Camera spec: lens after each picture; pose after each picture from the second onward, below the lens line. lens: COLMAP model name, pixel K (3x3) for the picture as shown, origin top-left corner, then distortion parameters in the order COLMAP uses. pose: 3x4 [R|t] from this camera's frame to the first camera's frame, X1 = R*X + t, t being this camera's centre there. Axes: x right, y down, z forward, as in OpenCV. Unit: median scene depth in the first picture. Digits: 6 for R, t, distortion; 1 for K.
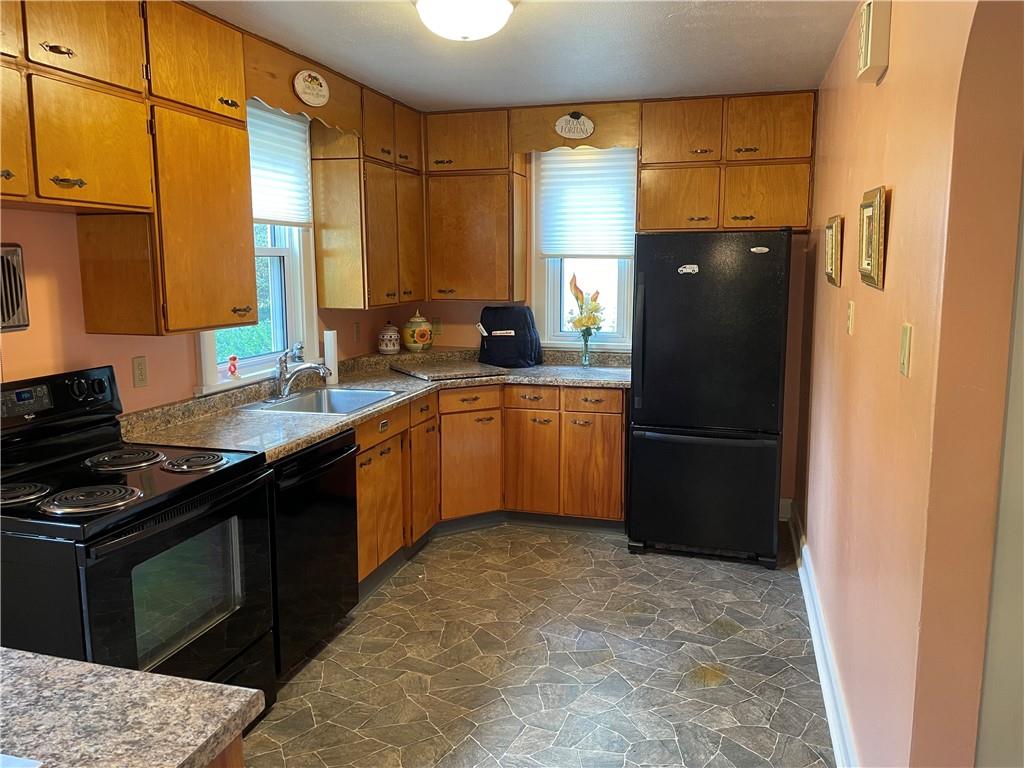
lens RADIAL K [[776.0, 0, 511.9], [0, 776.0, 384.3], [0, 0, 1]] dist [-0.001263, -0.000437]
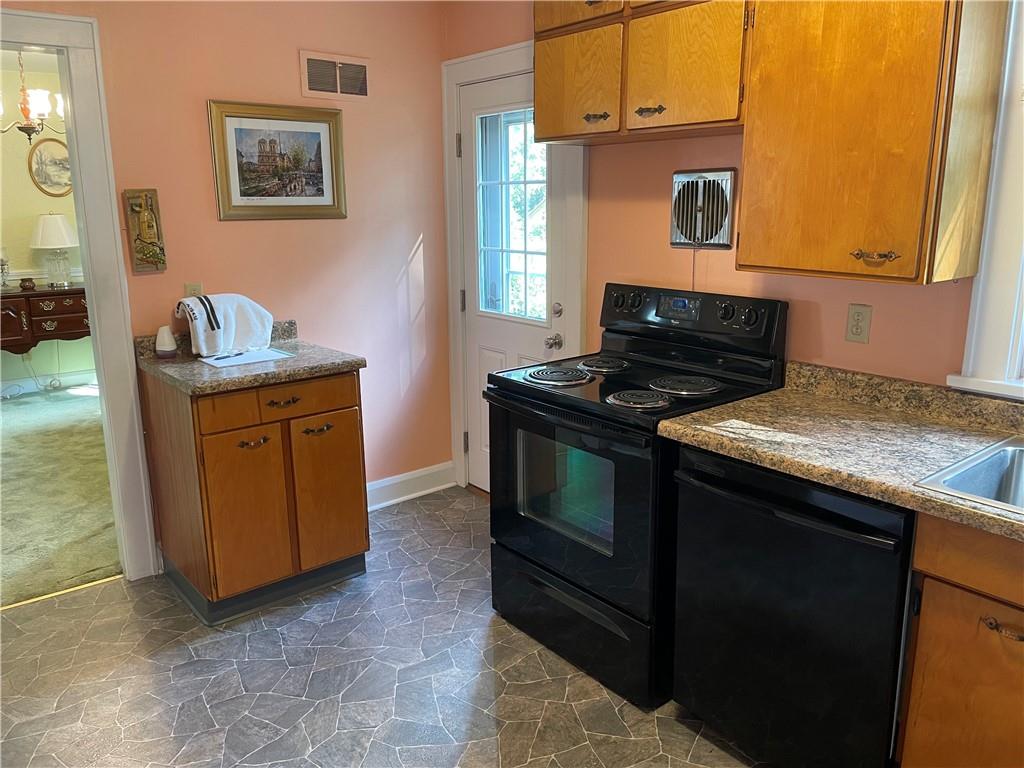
lens RADIAL K [[776.0, 0, 513.3], [0, 776.0, 375.6], [0, 0, 1]] dist [-0.001263, -0.000437]
pose [[-0.570177, 0.184747, -0.800479, 0.394939], [-0.121649, 0.944657, 0.304673, -0.178015], [0.812465, 0.271095, -0.516147, 1.234069]]
